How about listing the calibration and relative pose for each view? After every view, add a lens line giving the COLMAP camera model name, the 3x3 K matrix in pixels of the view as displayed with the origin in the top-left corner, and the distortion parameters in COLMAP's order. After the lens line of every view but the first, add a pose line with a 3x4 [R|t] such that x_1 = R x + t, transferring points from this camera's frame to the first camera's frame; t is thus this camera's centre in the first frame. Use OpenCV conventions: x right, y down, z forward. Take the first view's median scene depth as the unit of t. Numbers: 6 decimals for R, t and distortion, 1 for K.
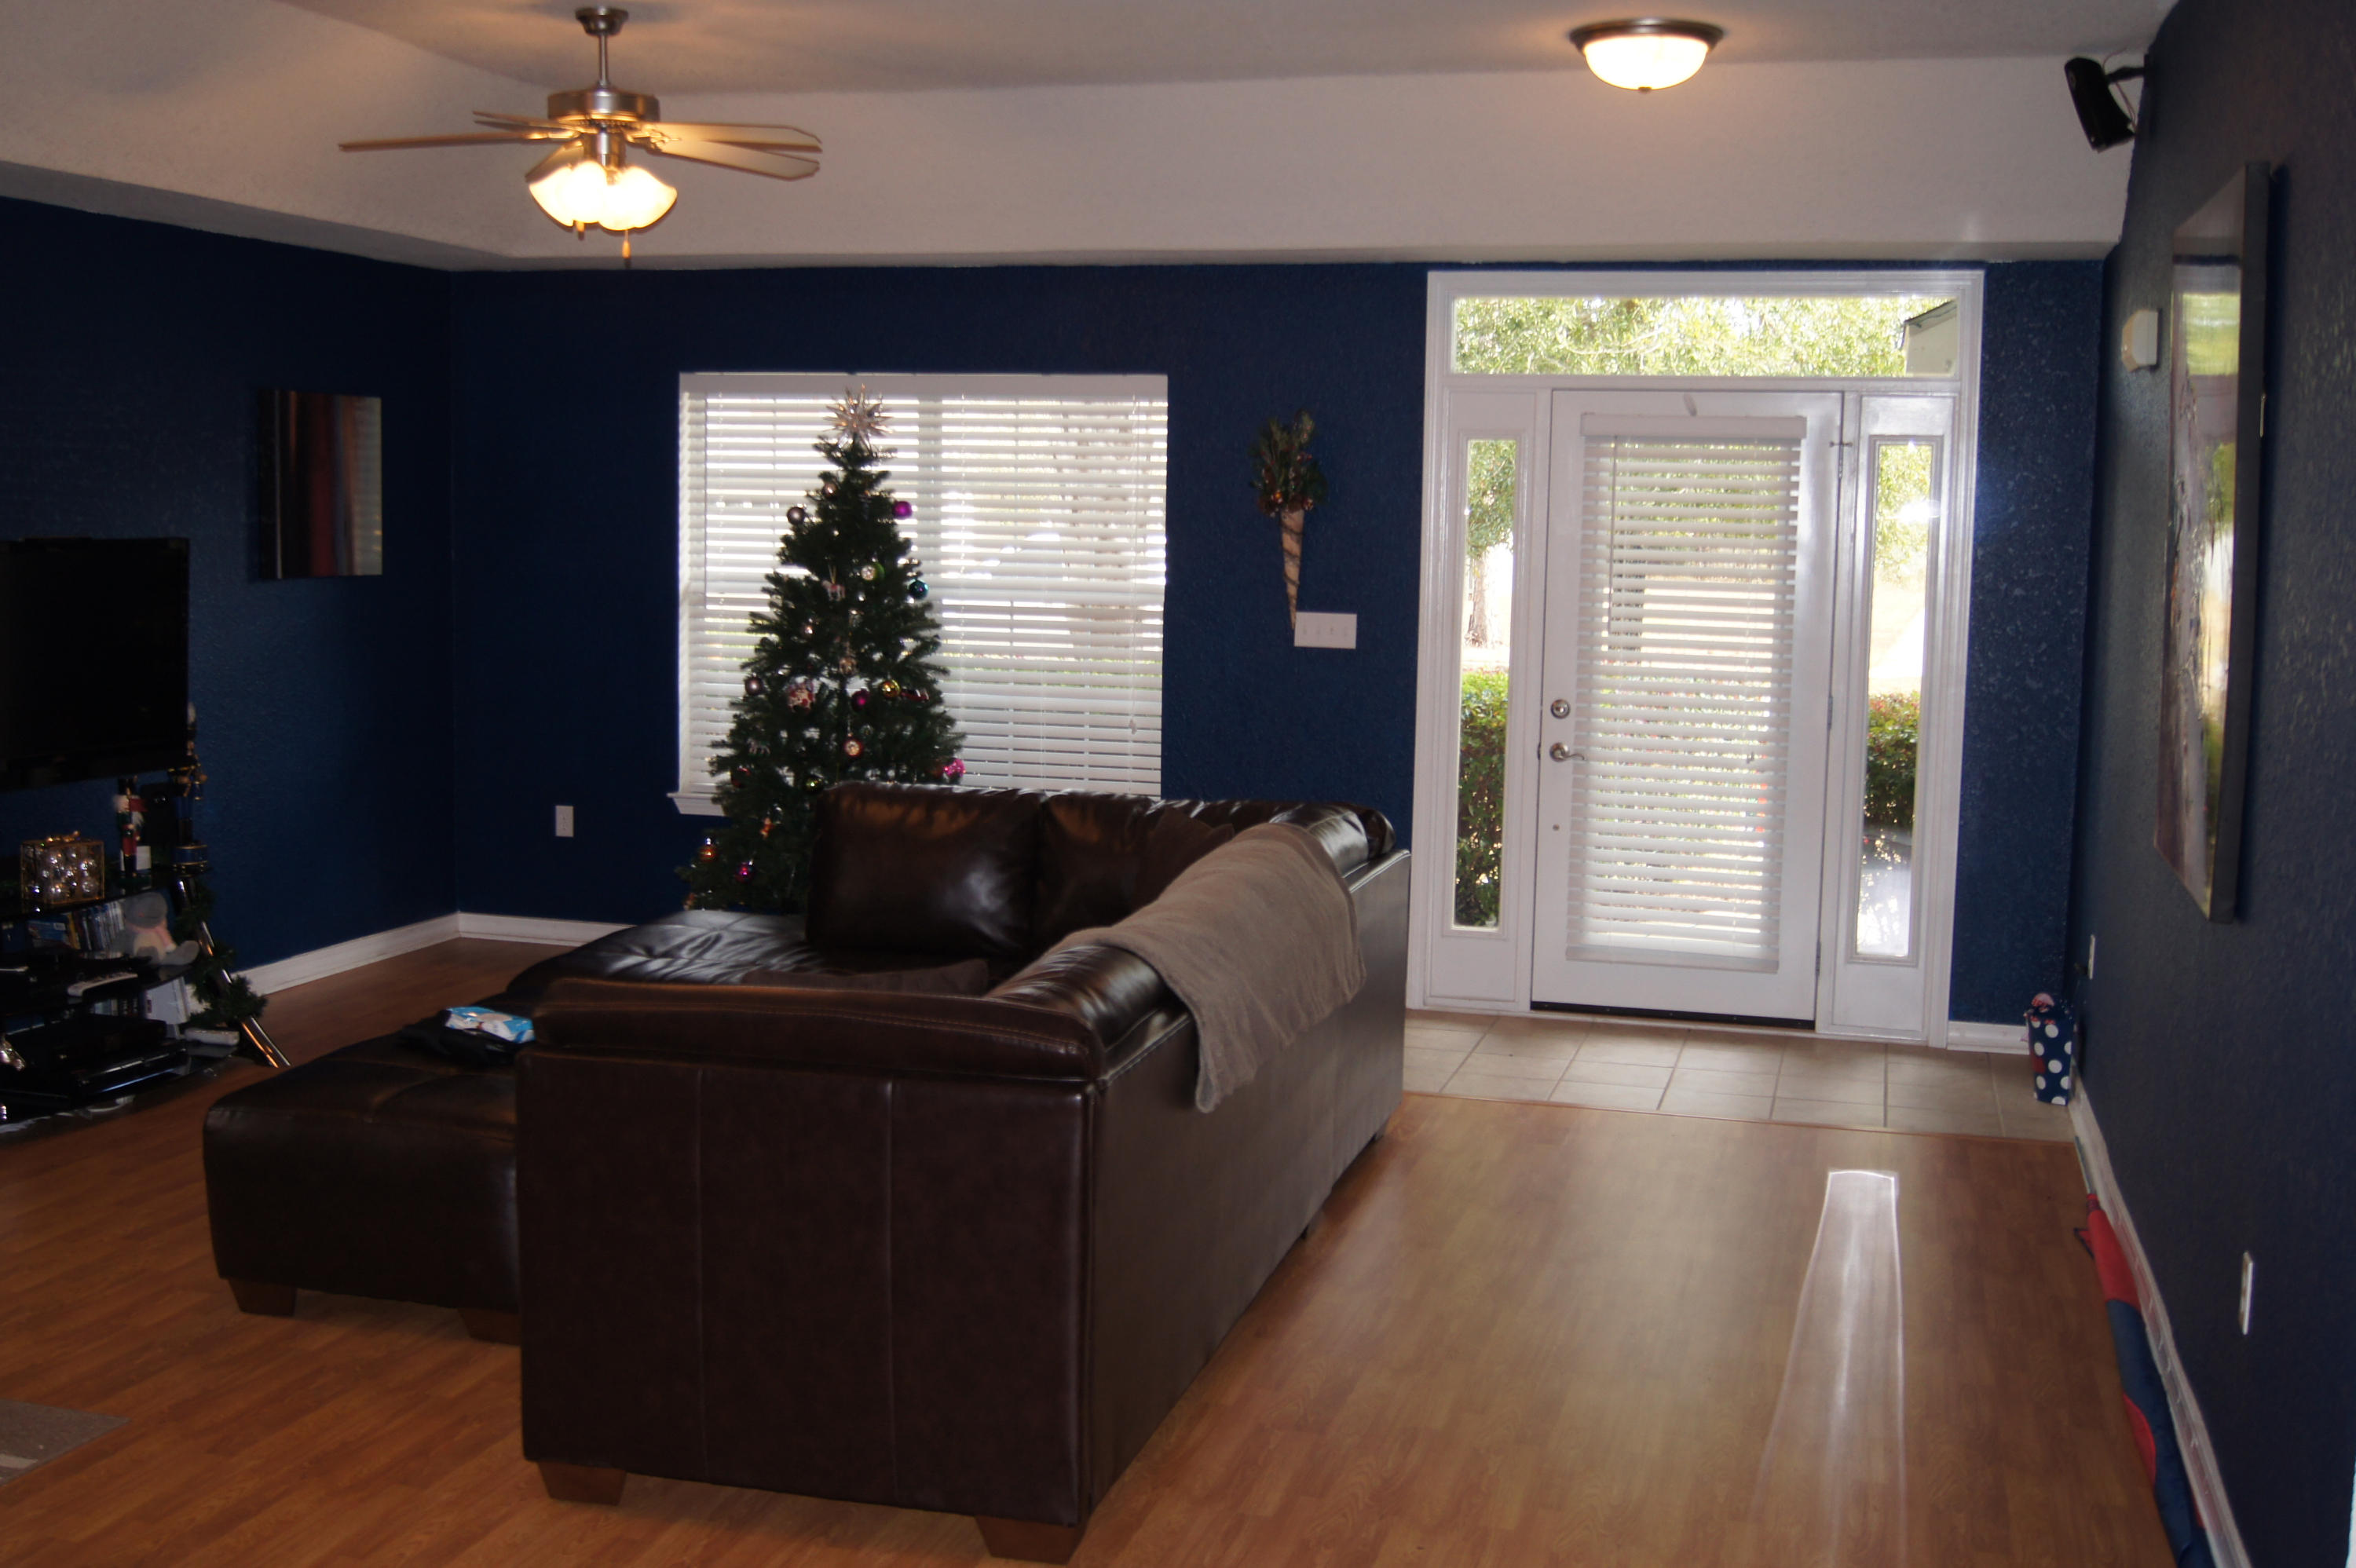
lens RADIAL K [[2368.4, 0, 1177.3], [0, 2368.4, 778.5], [0, 0, 1]] dist [-0.060367, 0.000000]
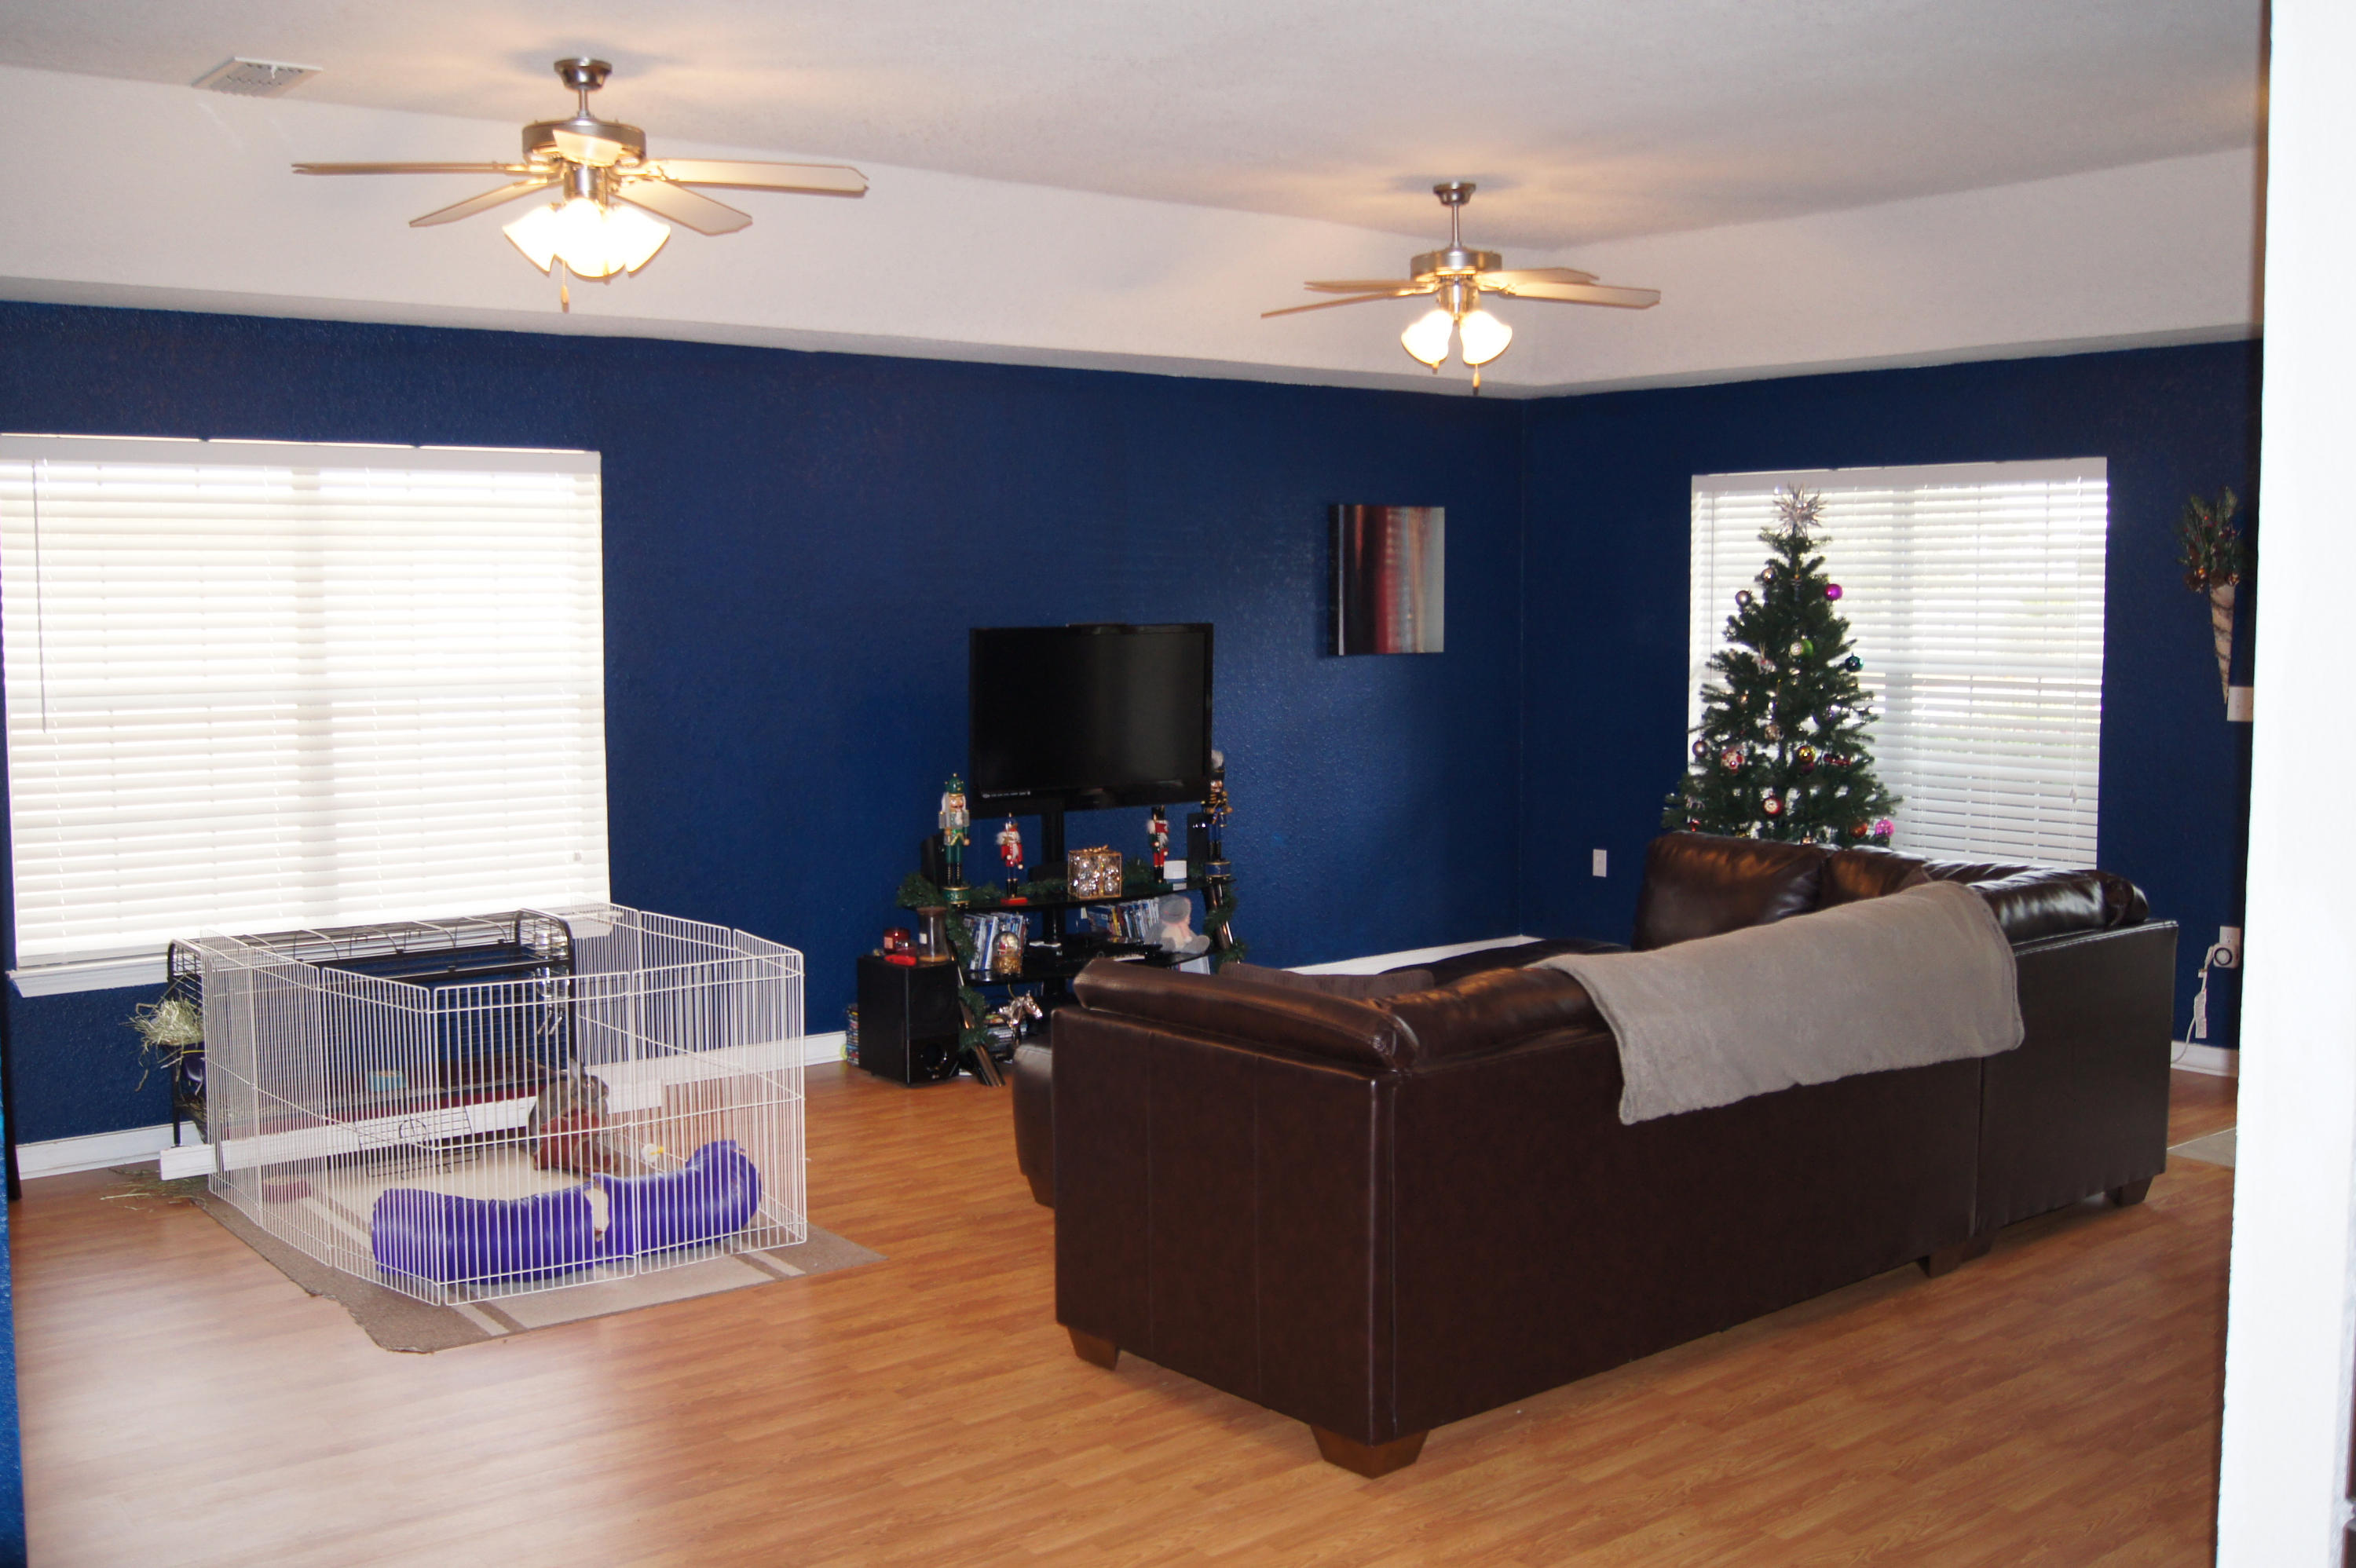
lens RADIAL K [[2107.3, 0, 1175.9], [0, 2107.3, 784.5], [0, 0, 1]] dist [-0.067226, 0.013683]
pose [[0.830820, 0.028963, -0.555787, 0.173752], [-0.042593, 0.999025, -0.011609, 0.000427], [0.554909, 0.033317, 0.831243, 0.022306]]
